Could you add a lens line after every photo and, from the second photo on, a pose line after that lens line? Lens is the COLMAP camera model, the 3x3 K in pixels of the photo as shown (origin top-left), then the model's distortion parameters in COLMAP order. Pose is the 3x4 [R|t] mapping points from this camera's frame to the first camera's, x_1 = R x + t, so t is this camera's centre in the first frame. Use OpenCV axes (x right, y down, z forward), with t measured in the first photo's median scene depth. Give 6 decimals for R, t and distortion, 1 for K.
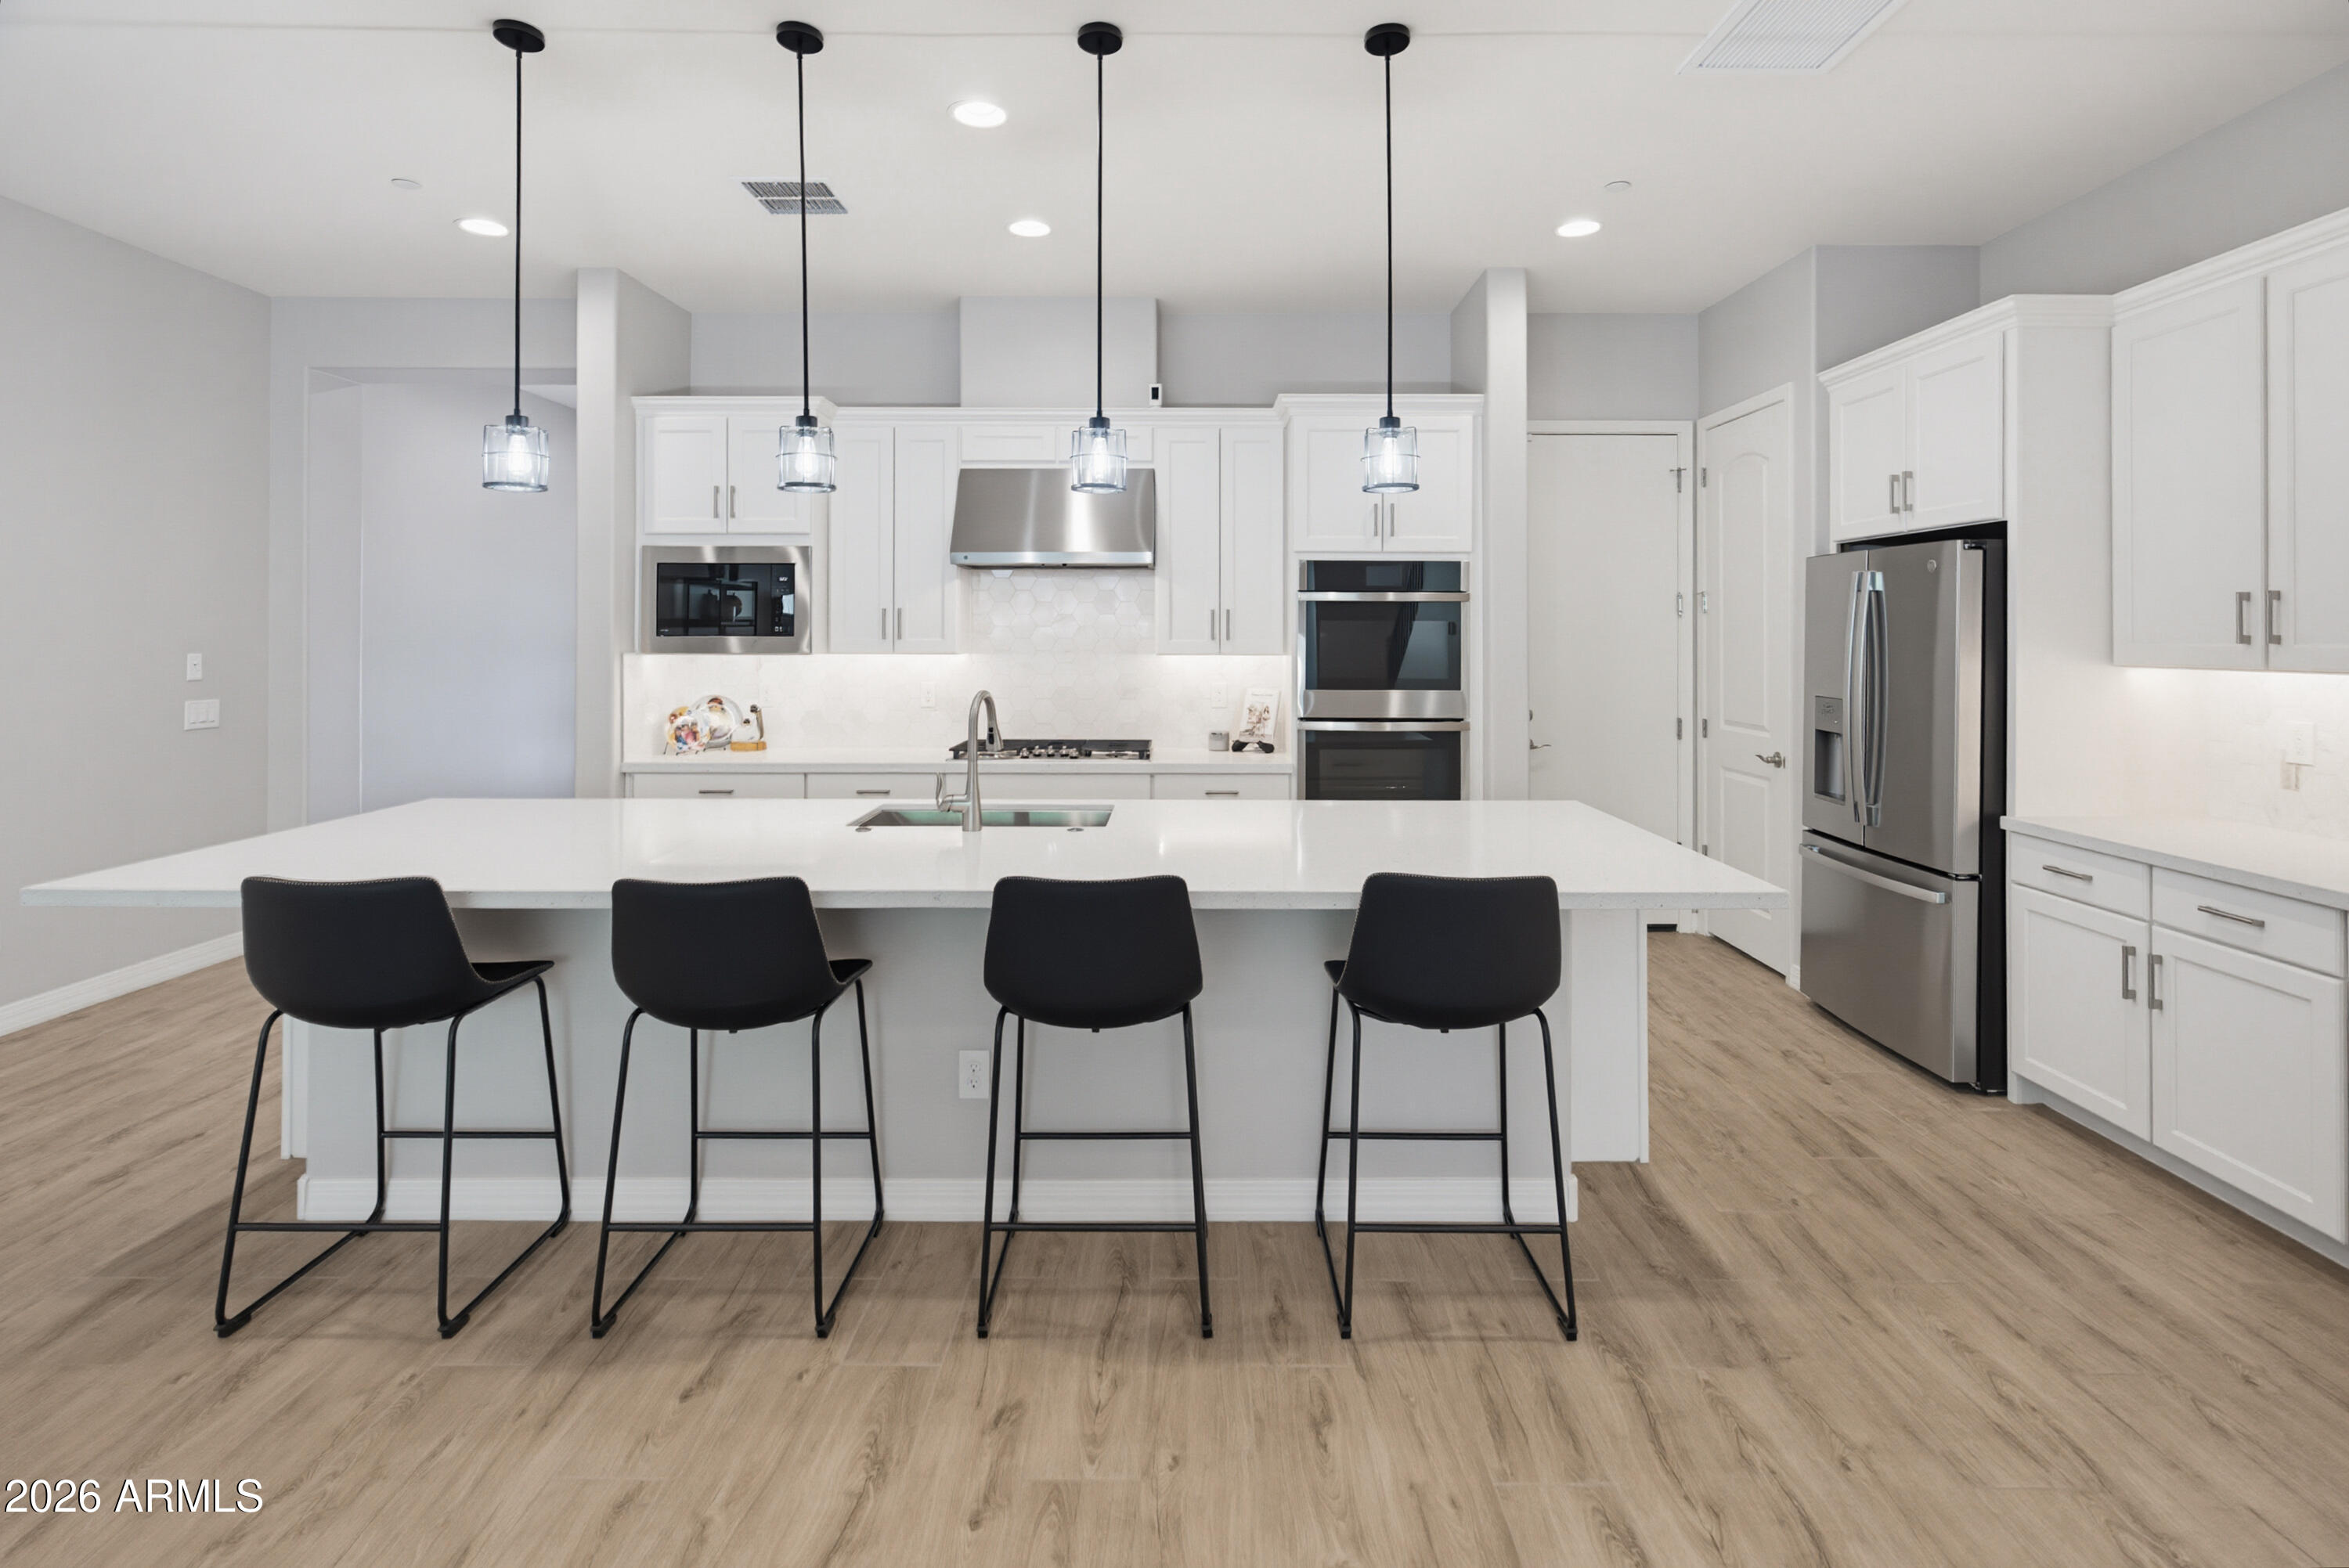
lens RADIAL K [[1096.4, 0, 1183.5], [0, 1096.4, 641.2], [0, 0, 1]] dist [-0.001083, 0.002211]
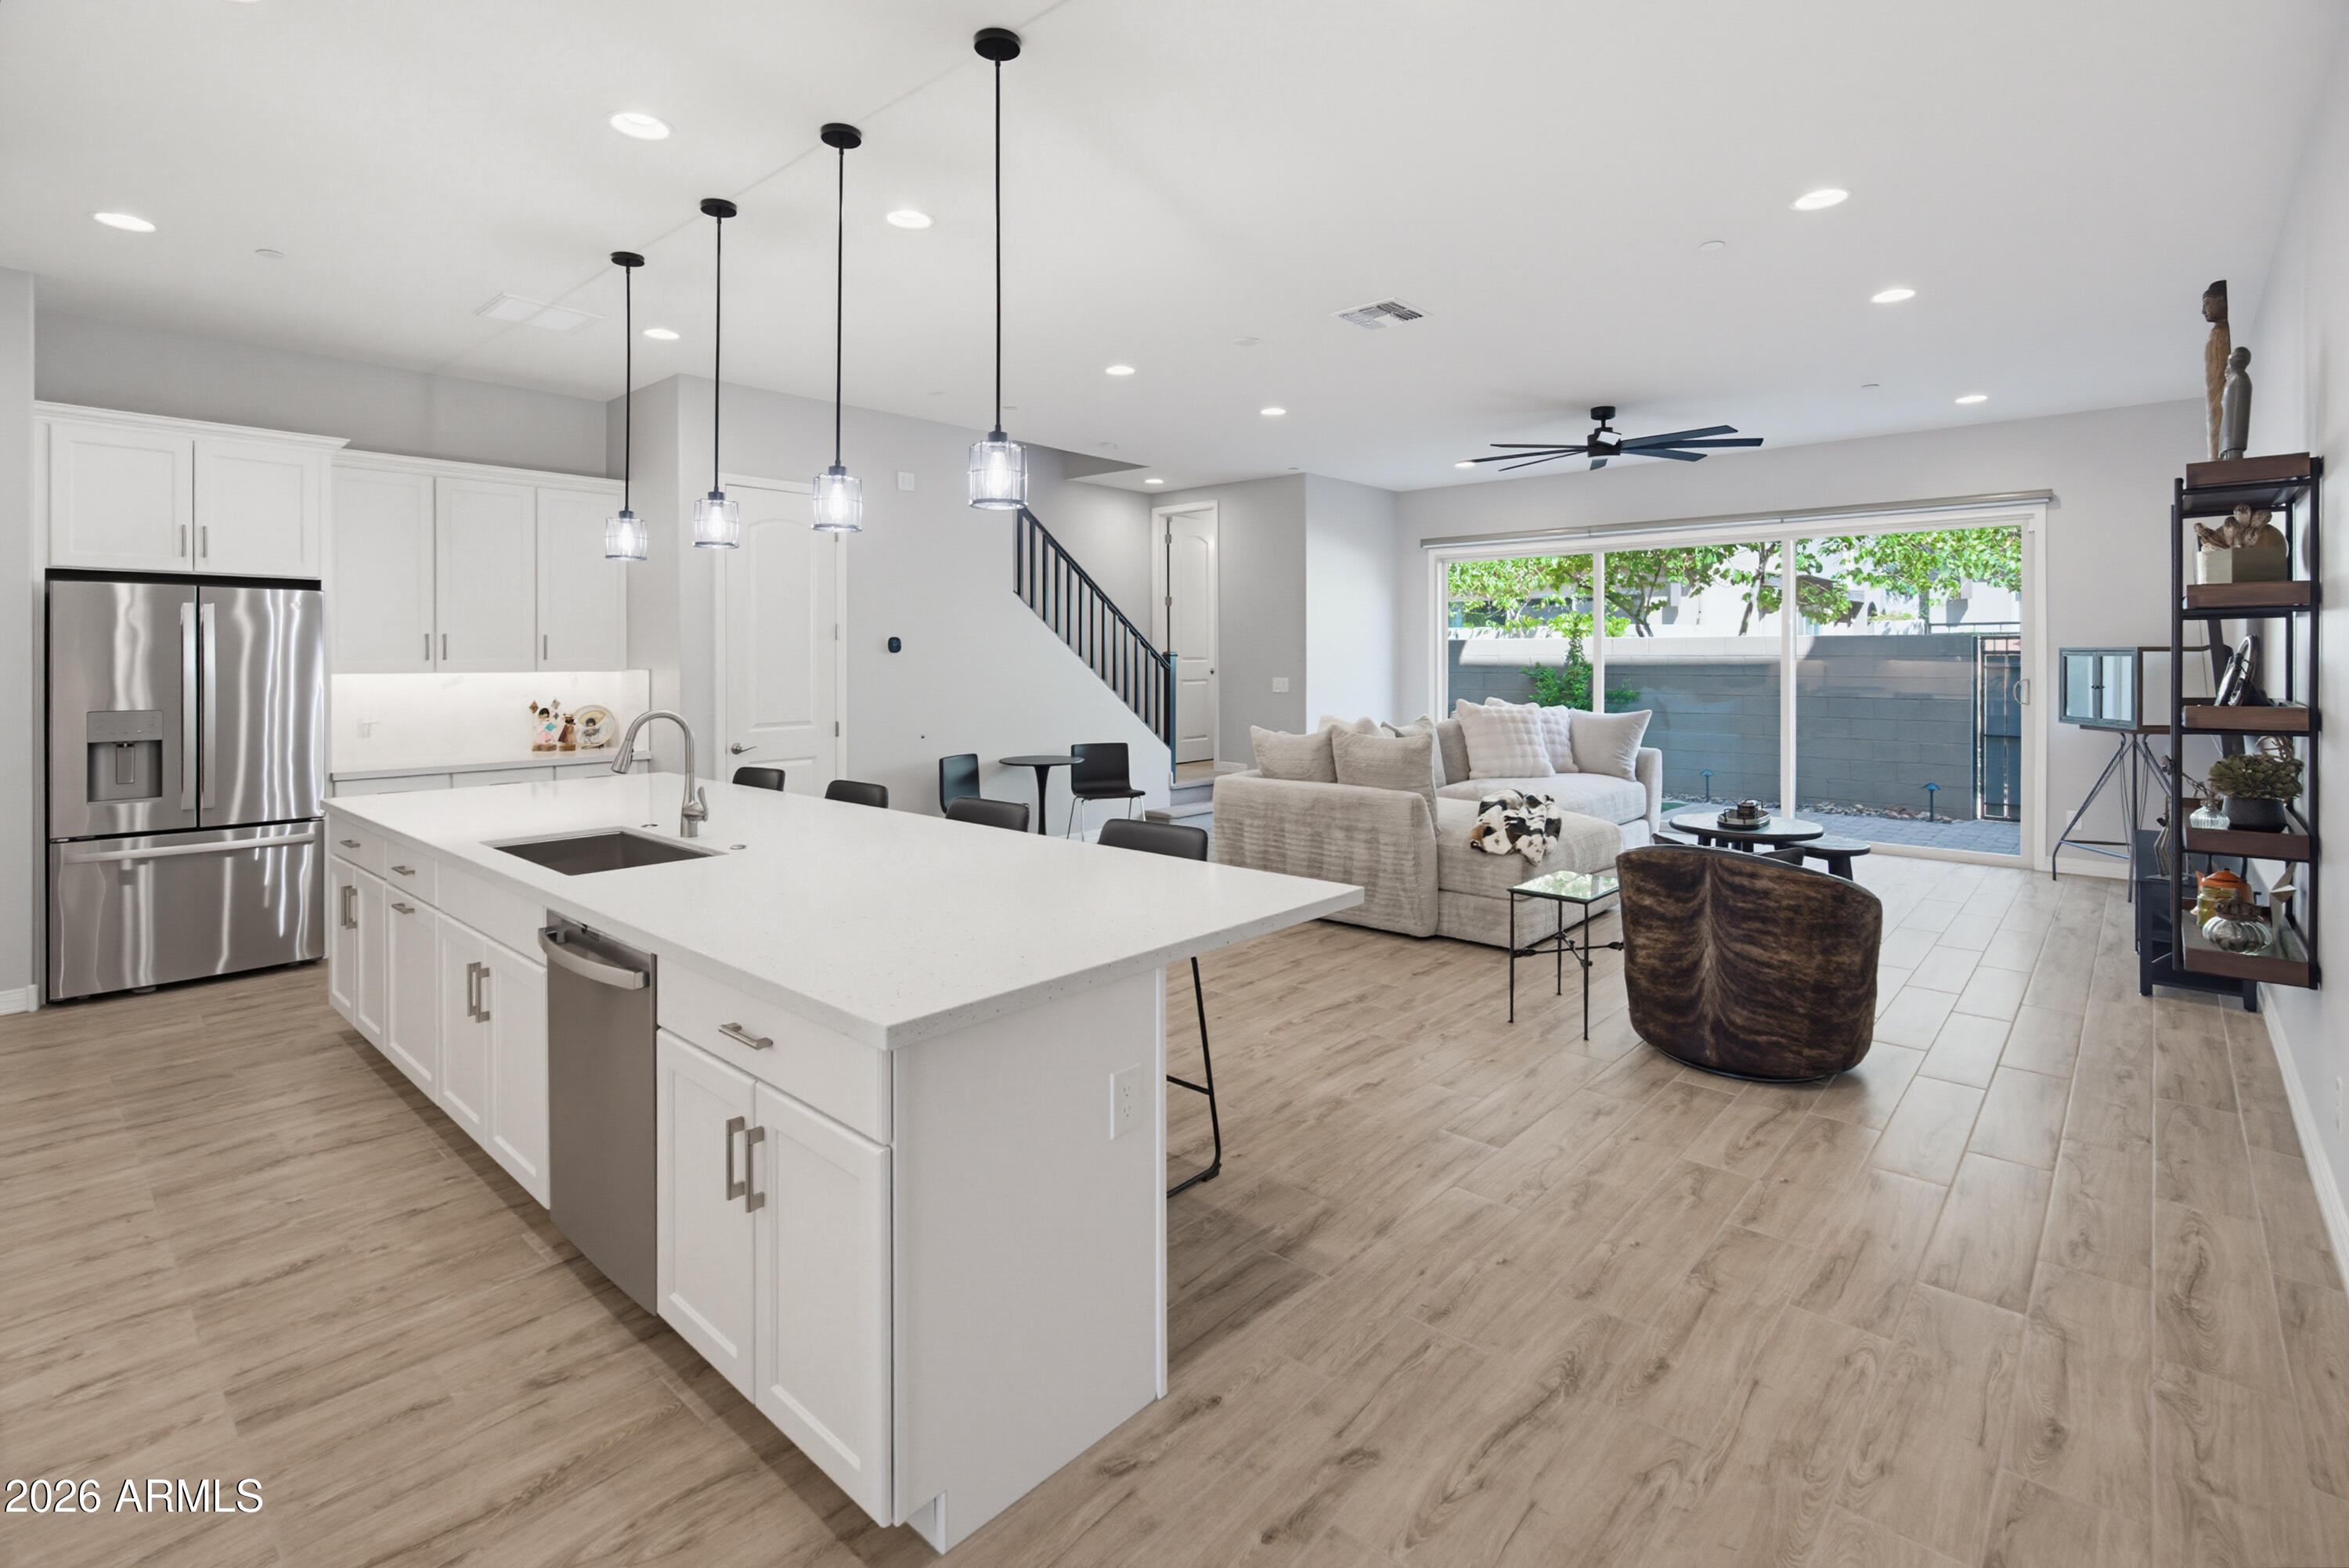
lens RADIAL K [[1096.4, 0, 1173.6], [0, 1096.4, 659.6], [0, 0, 1]] dist [-0.001083, 0.002211]
pose [[-0.741322, -0.002627, 0.671144, -1.026039], [0.003523, 0.999963, 0.007805, -0.006494], [-0.671140, 0.008150, -0.741286, 1.198847]]
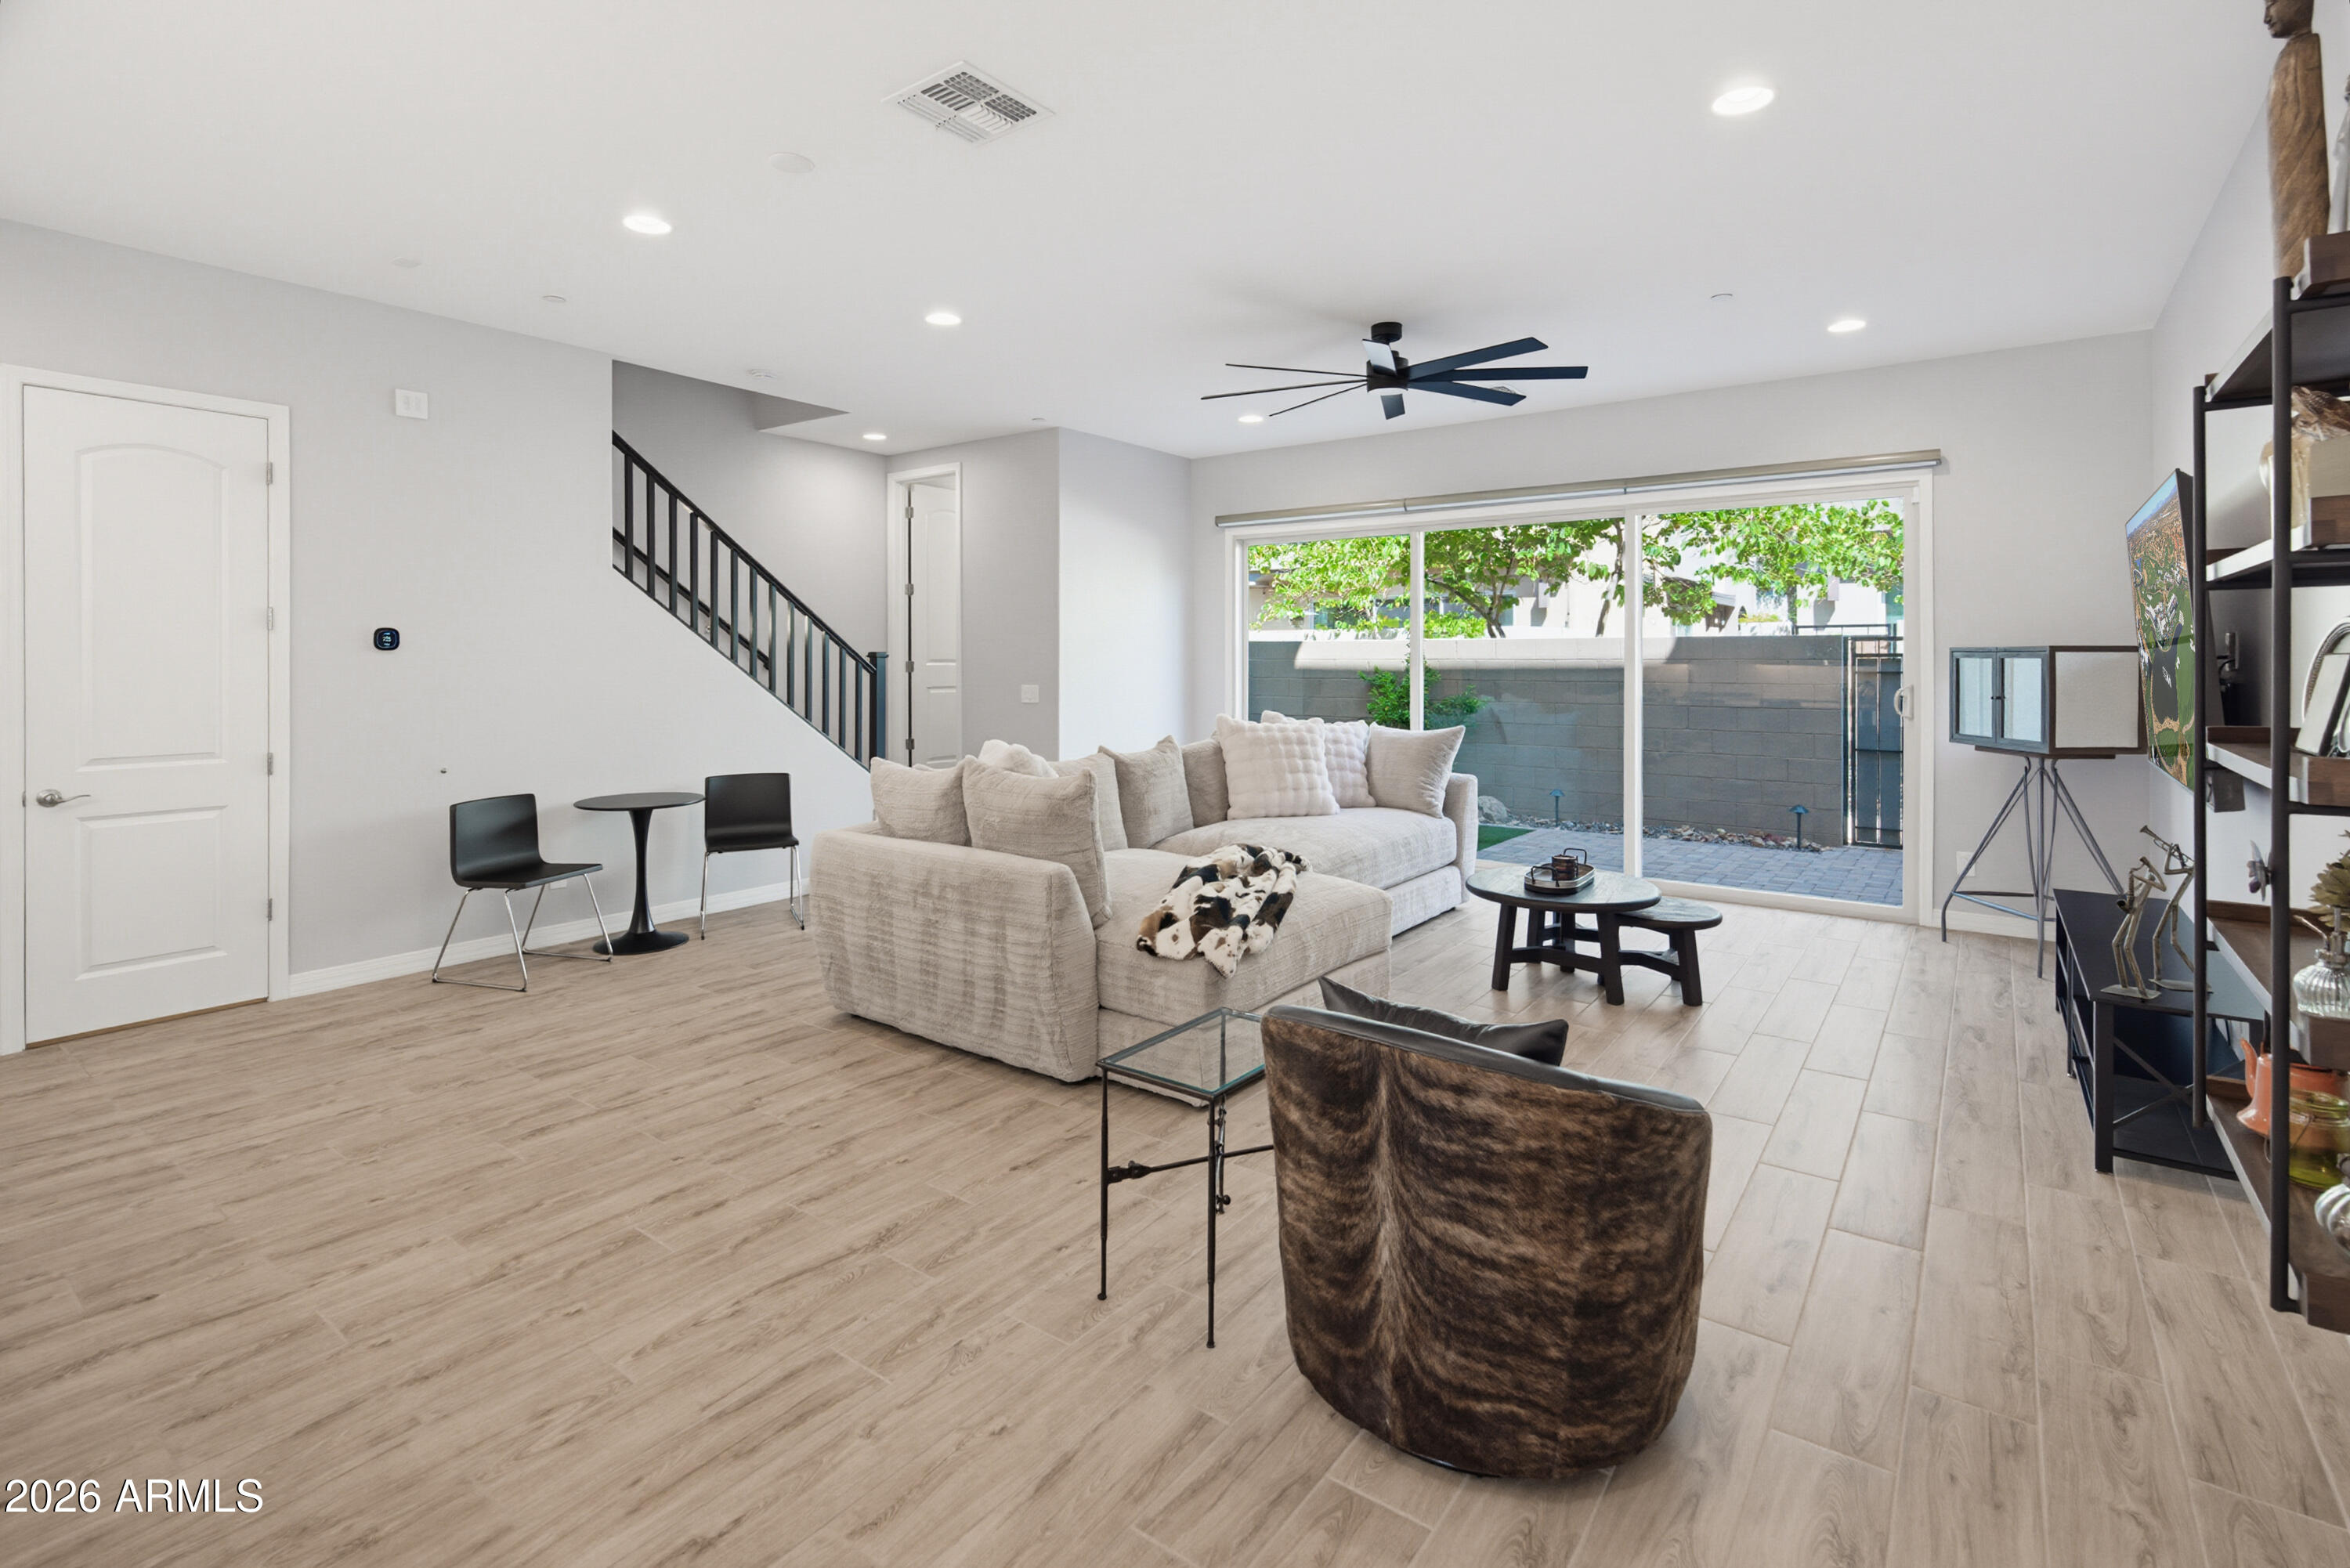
lens RADIAL K [[1096.9, 0, 1195.8], [0, 1096.9, 661.0], [0, 0, 1]] dist [-0.001083, 0.002211]
pose [[-0.805523, -0.002163, 0.592560, -0.950346], [0.001370, 0.999984, 0.005512, 0.000839], [-0.592563, 0.005252, -0.805507, 0.614373]]
